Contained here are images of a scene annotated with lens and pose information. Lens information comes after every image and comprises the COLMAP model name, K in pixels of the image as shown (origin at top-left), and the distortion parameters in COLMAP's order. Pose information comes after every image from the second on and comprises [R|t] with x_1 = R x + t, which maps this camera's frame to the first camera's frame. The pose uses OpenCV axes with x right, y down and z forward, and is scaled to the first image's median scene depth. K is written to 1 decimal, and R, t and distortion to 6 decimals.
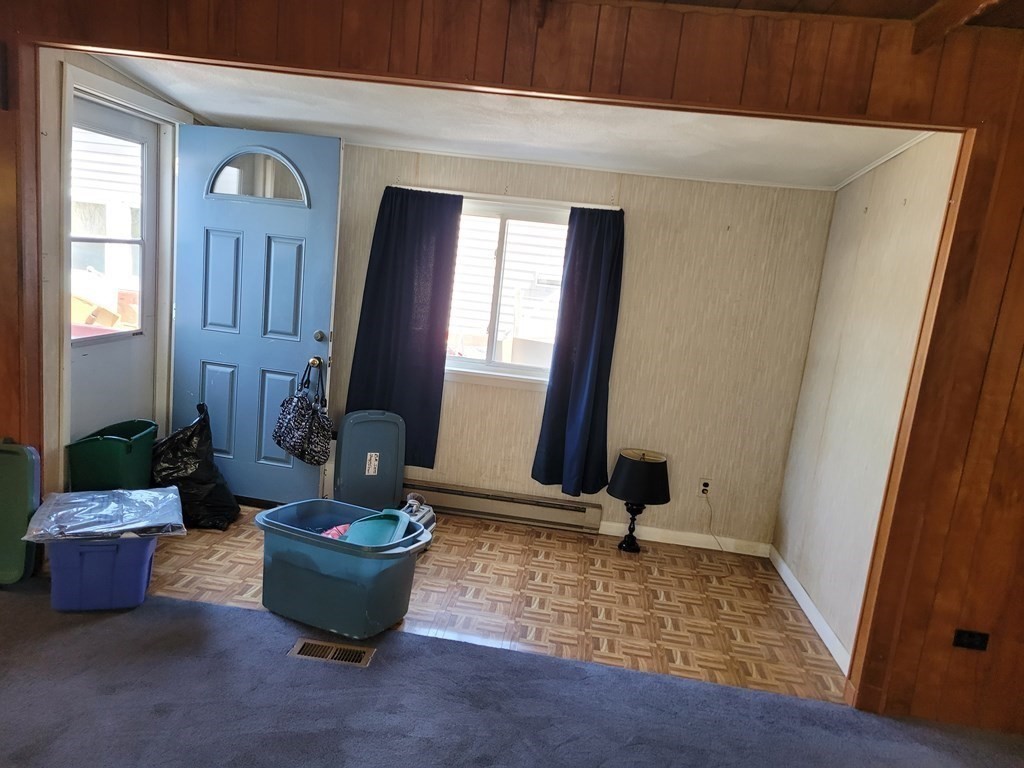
lens RADIAL K [[764.4, 0, 499.3], [0, 764.4, 383.9], [0, 0, 1]] dist [0.059456, -0.042924]
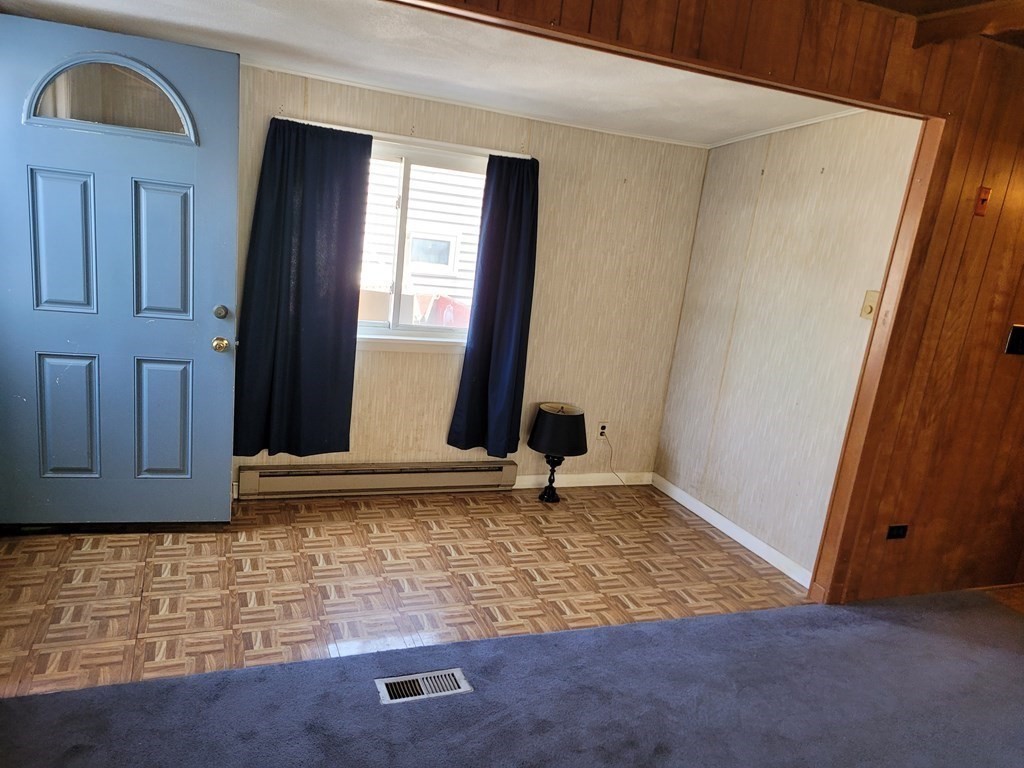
lens RADIAL K [[764.4, 0, 522.1], [0, 764.4, 398.1], [0, 0, 1]] dist [0.059456, -0.042924]
pose [[0.877995, -0.113941, 0.464912, -0.333381], [0.055445, 0.988927, 0.137659, -0.064231], [-0.475449, -0.095087, 0.874590, 0.138722]]
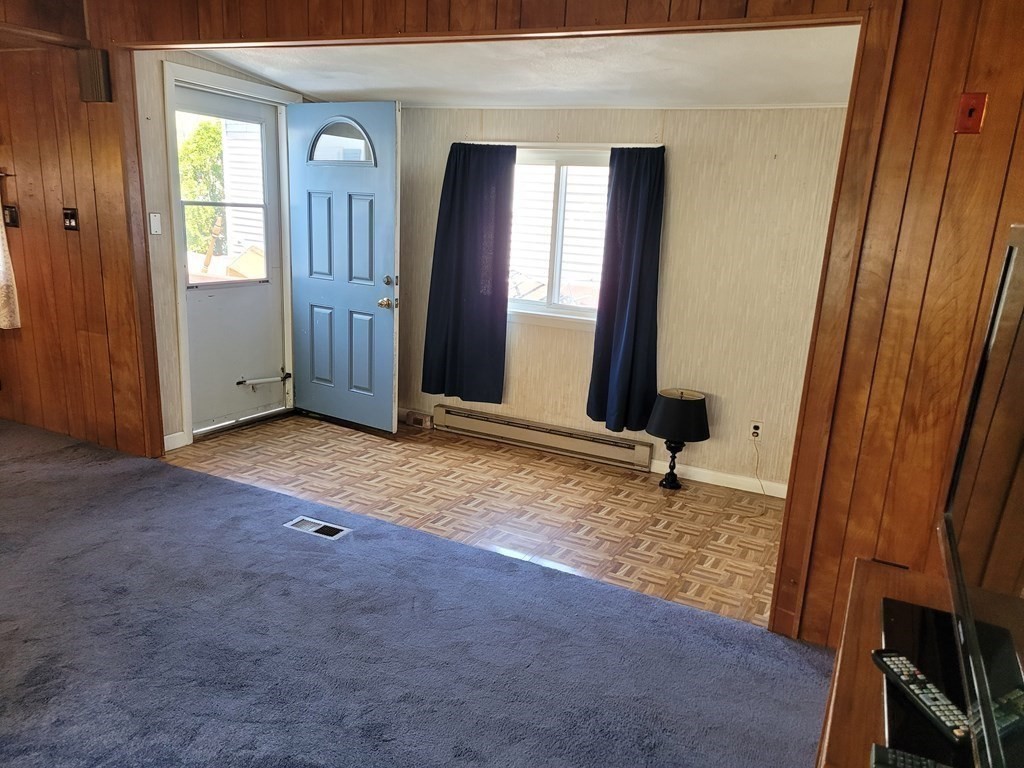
lens RADIAL K [[764.4, 0, 517.0], [0, 764.4, 399.1], [0, 0, 1]] dist [0.059456, -0.042924]
pose [[0.938822, 0.030729, -0.343030, 0.333561], [-0.013362, 0.998512, 0.052878, 0.050471], [0.344144, -0.045059, 0.937835, -0.018079]]
